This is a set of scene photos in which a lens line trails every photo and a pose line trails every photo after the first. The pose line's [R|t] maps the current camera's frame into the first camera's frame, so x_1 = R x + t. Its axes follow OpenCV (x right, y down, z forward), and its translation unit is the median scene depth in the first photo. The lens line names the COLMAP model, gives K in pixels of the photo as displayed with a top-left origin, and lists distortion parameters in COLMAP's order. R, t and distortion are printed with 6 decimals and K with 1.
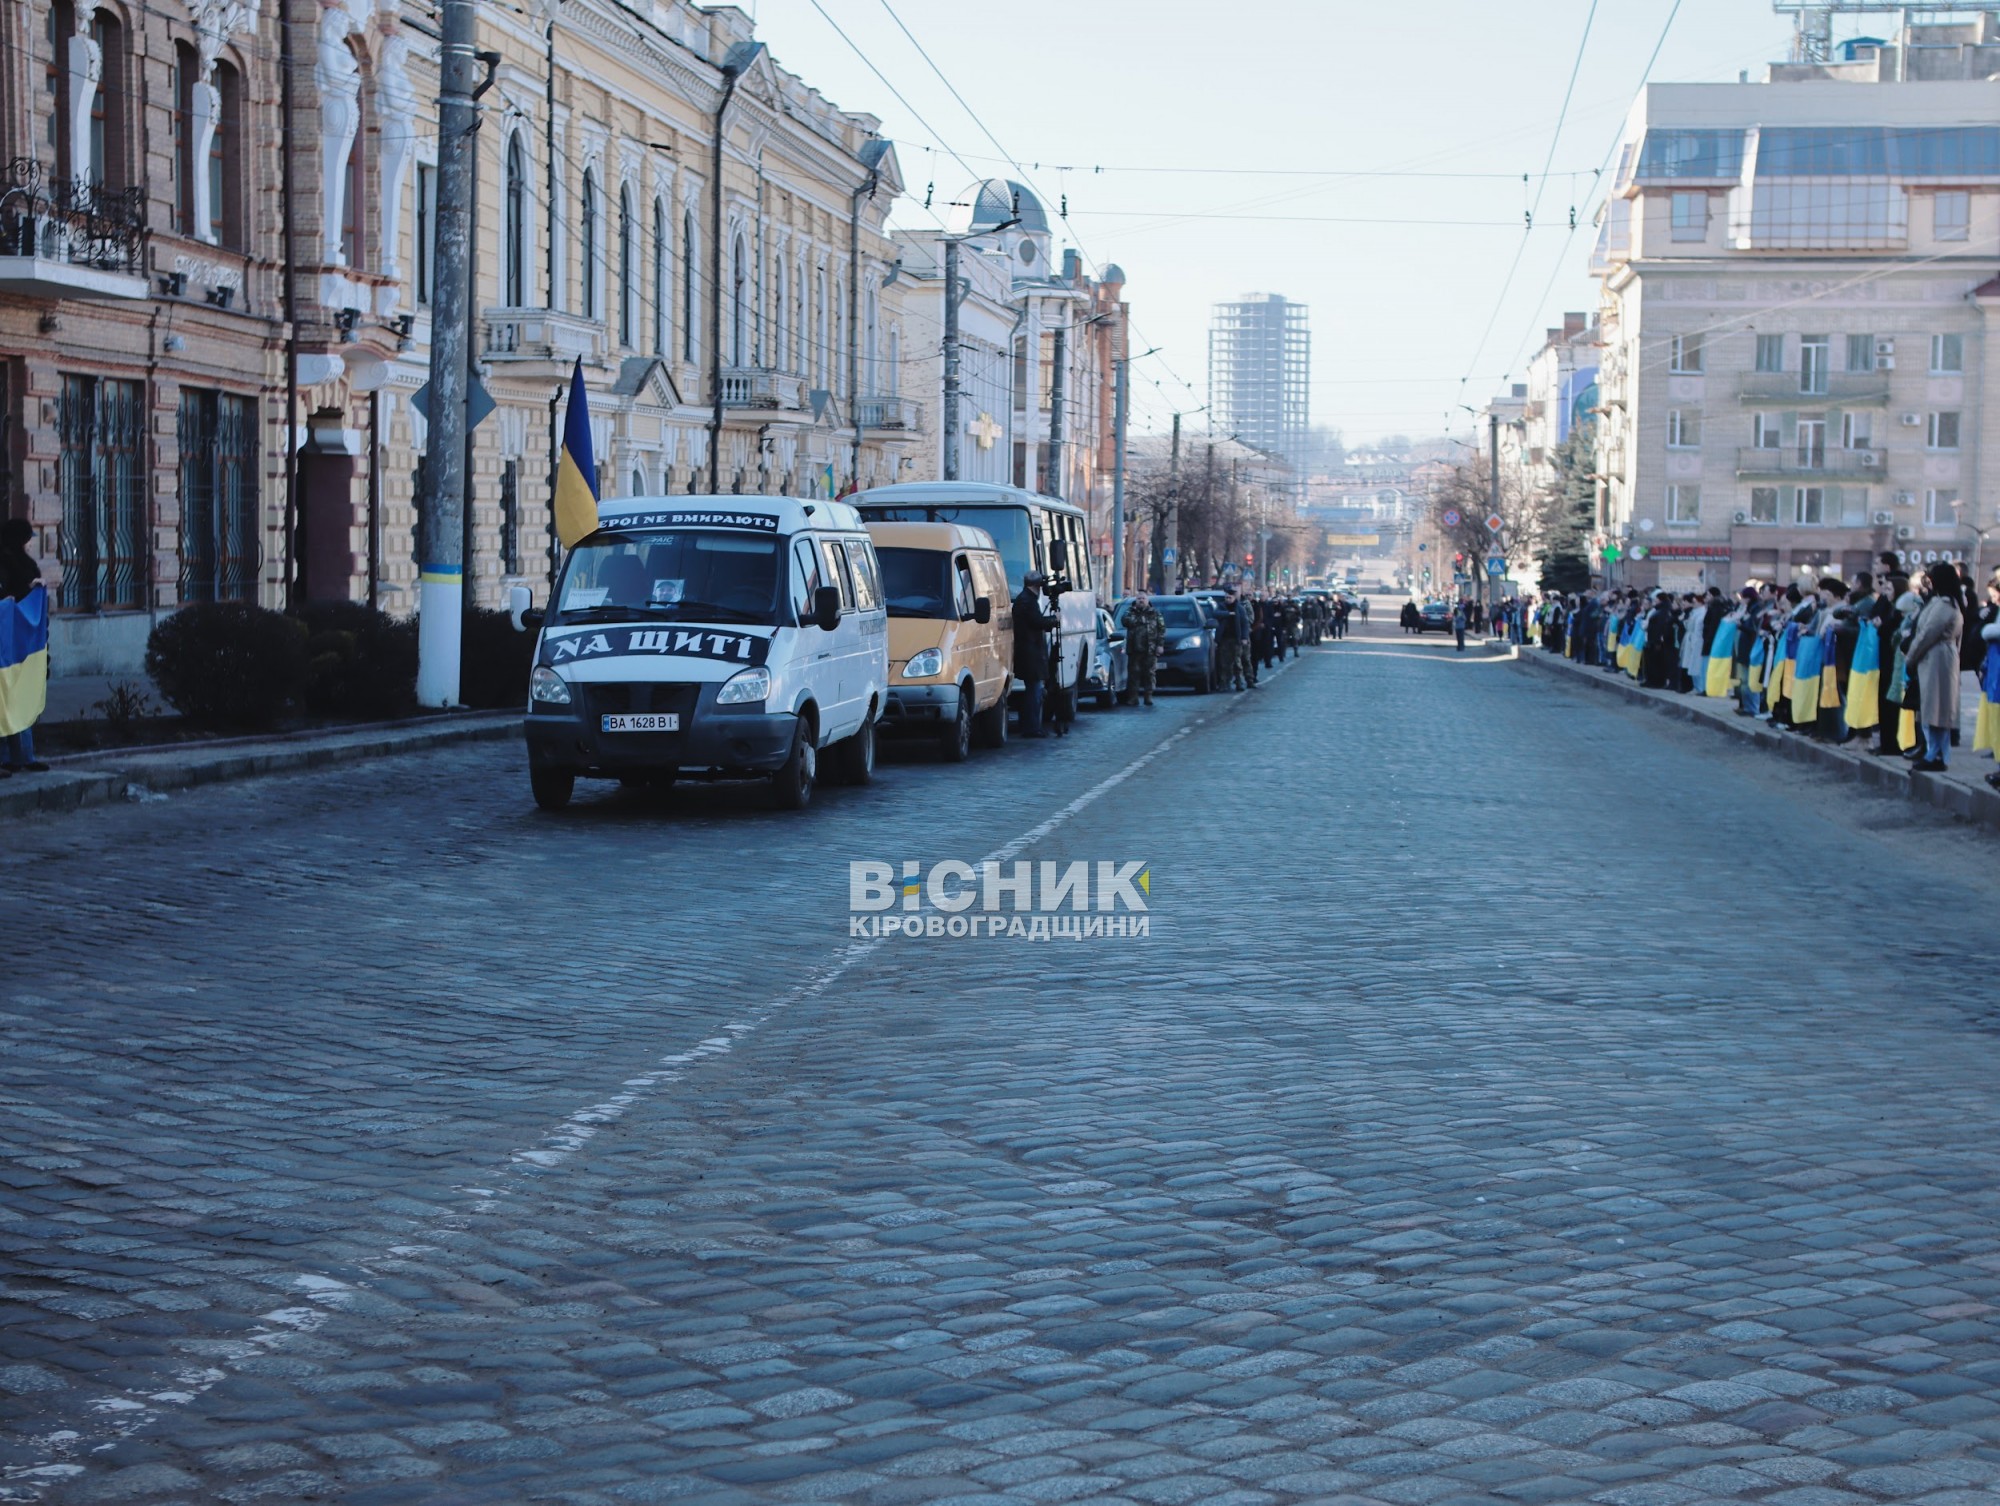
lens RADIAL K [[3348.6, 0, 1000.0], [0, 3348.6, 753.0], [0, 0, 1]] dist [-0.016758, 0.518954]
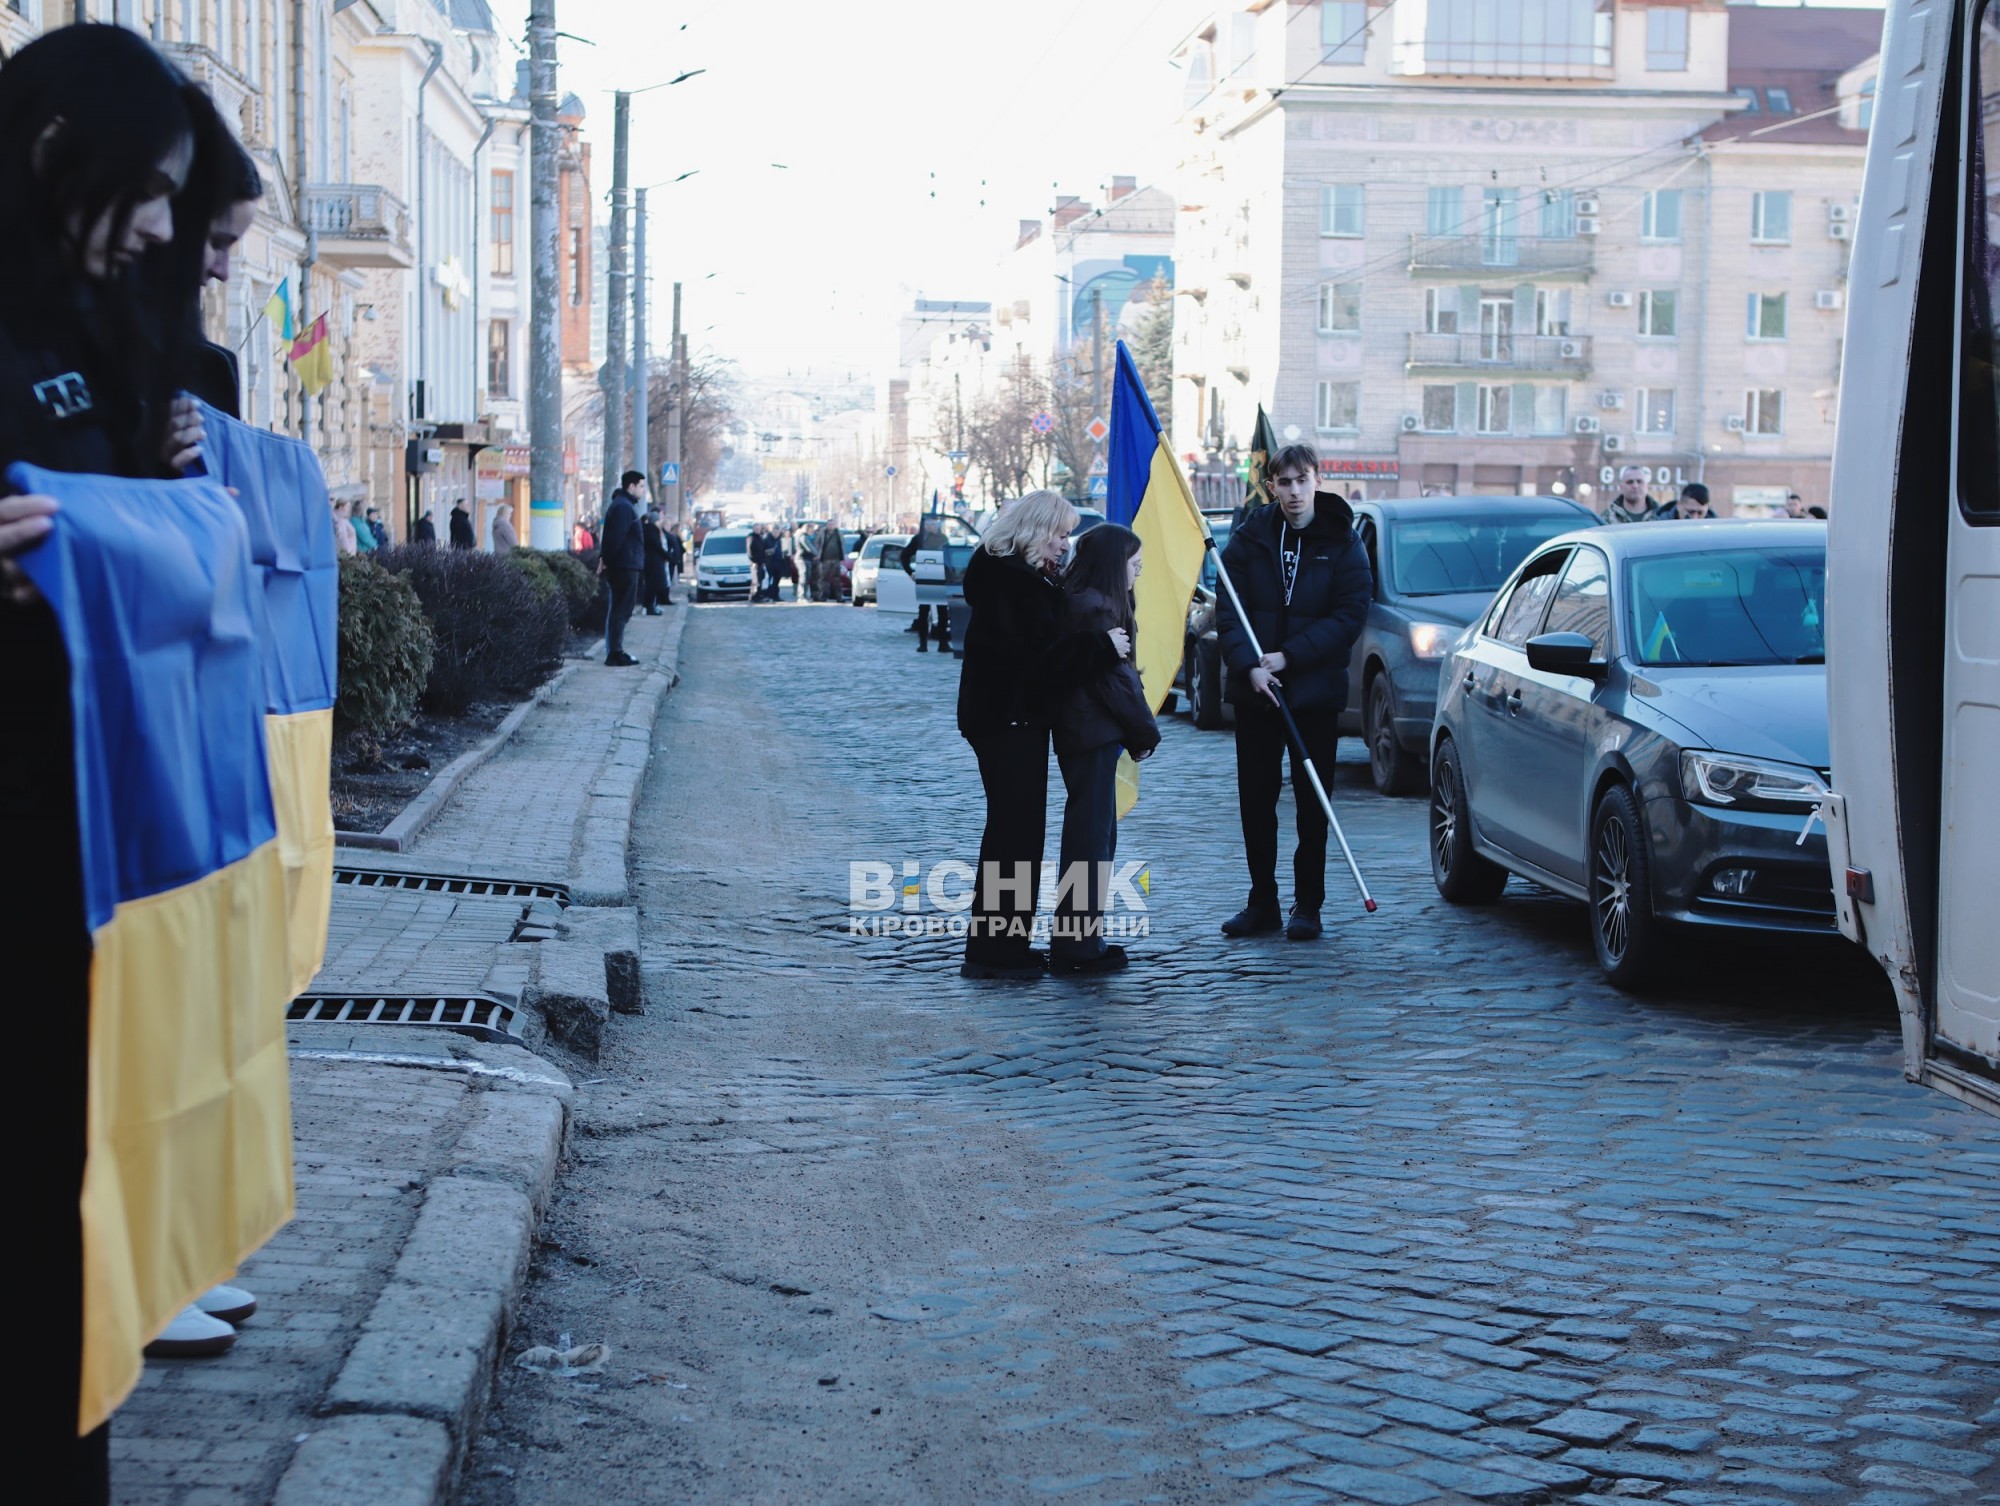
lens RADIAL K [[3348.6, 0, 1000.0], [0, 3348.6, 753.0], [0, 0, 1]] dist [-0.016758, 0.518954]
pose [[0.979802, -0.015450, 0.199374, -0.027684], [0.011678, 0.999730, 0.020078, -0.010784], [-0.199630, -0.017344, 0.979718, 0.259665]]
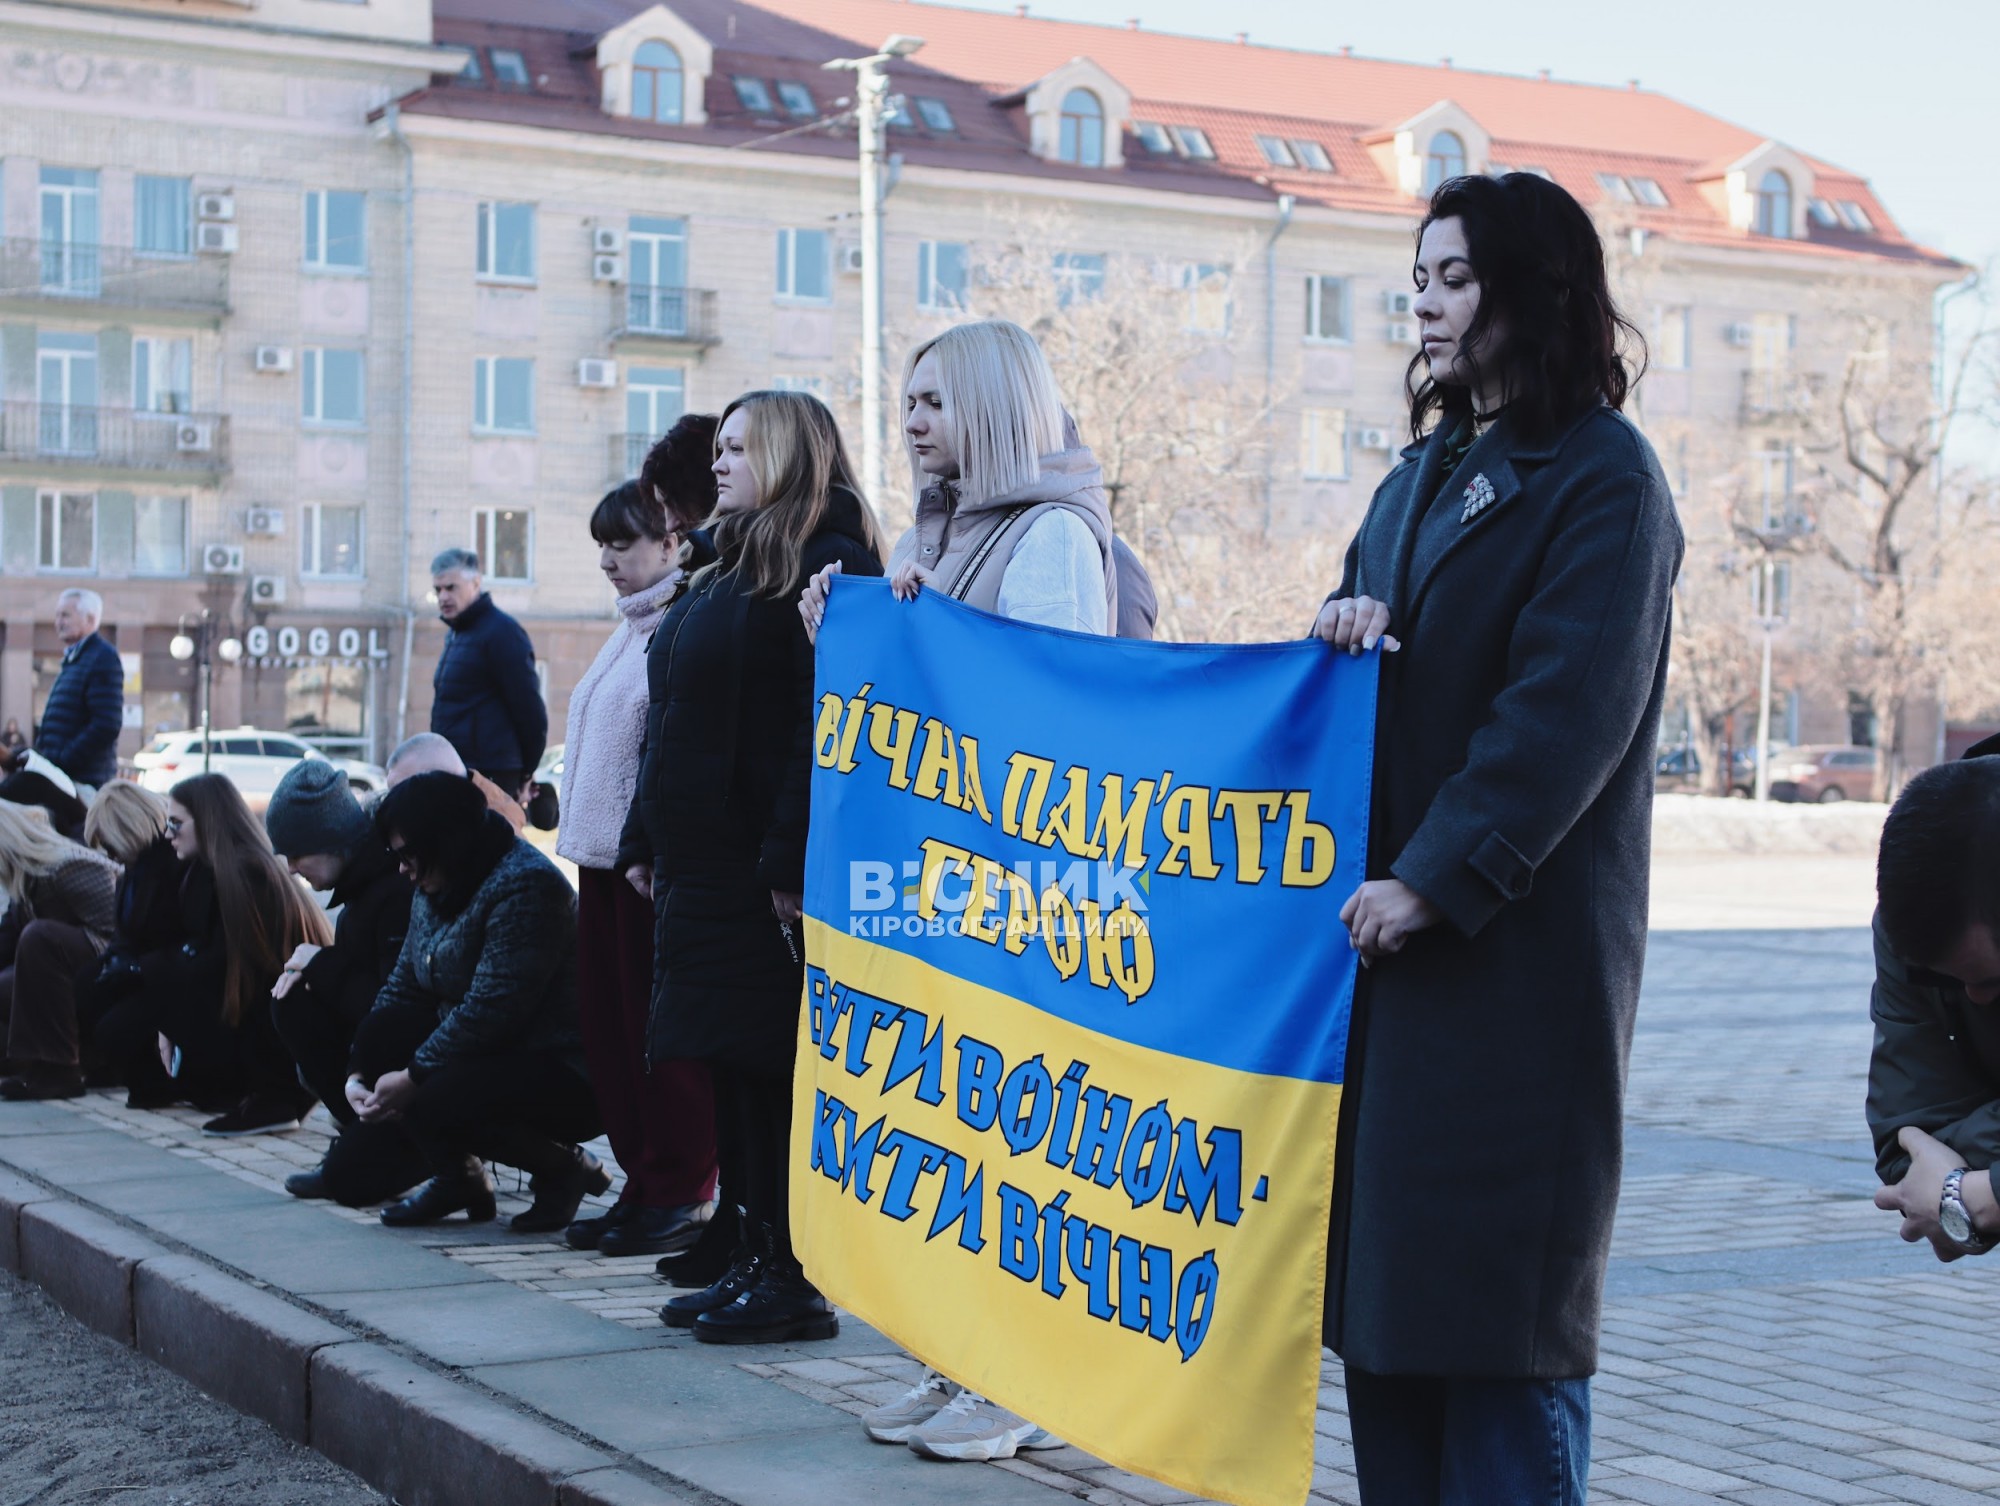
lens RADIAL K [[3348.6, 0, 1000.0], [0, 3348.6, 753.0], [0, 0, 1]] dist [-0.016758, 0.518954]
pose [[0.821962, -0.009648, 0.569461, 0.080447], [0.036215, 0.998719, -0.035352, -0.021203], [-0.568390, 0.049681, 0.821258, 0.541008]]
